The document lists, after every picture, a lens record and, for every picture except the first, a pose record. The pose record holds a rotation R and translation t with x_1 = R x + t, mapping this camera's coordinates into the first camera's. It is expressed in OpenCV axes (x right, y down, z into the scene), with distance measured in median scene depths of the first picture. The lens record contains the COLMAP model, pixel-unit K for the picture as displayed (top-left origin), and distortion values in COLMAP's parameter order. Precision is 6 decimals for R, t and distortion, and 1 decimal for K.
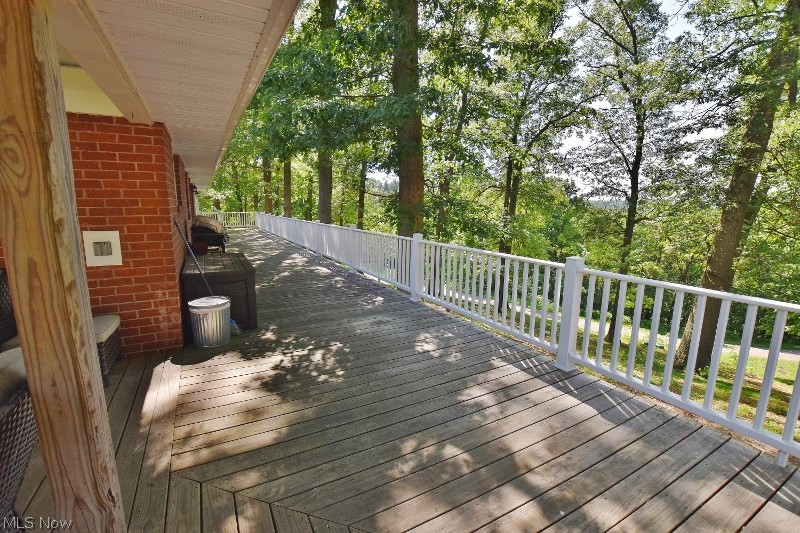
lens RADIAL K [[350.2, 0, 398.1], [0, 350.2, 268.1], [0, 0, 1]] dist [-0.024061, 0.001393]
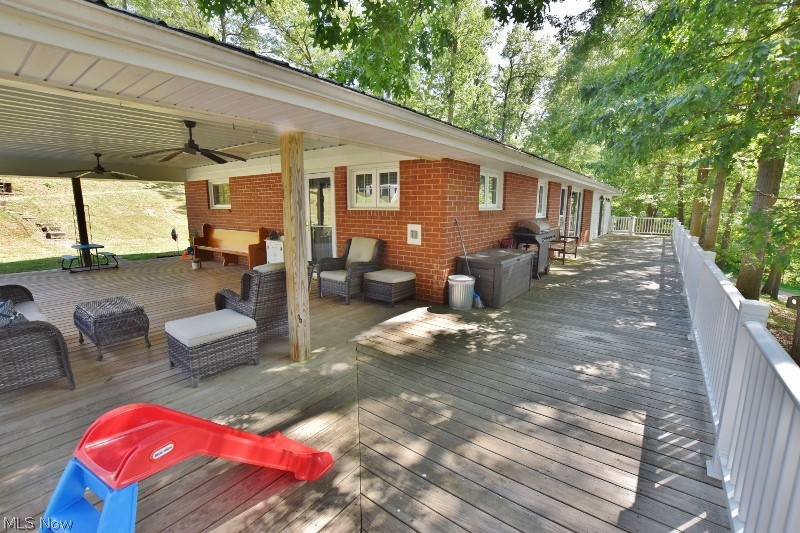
lens RADIAL K [[350.2, 0, 401.1], [0, 350.2, 266.3], [0, 0, 1]] dist [-0.024061, 0.001393]
pose [[0.415203, 0.146443, -0.897864, 0.714663], [-0.159806, 0.983352, 0.086486, -0.039037], [0.895583, 0.107575, 0.431694, 0.176758]]
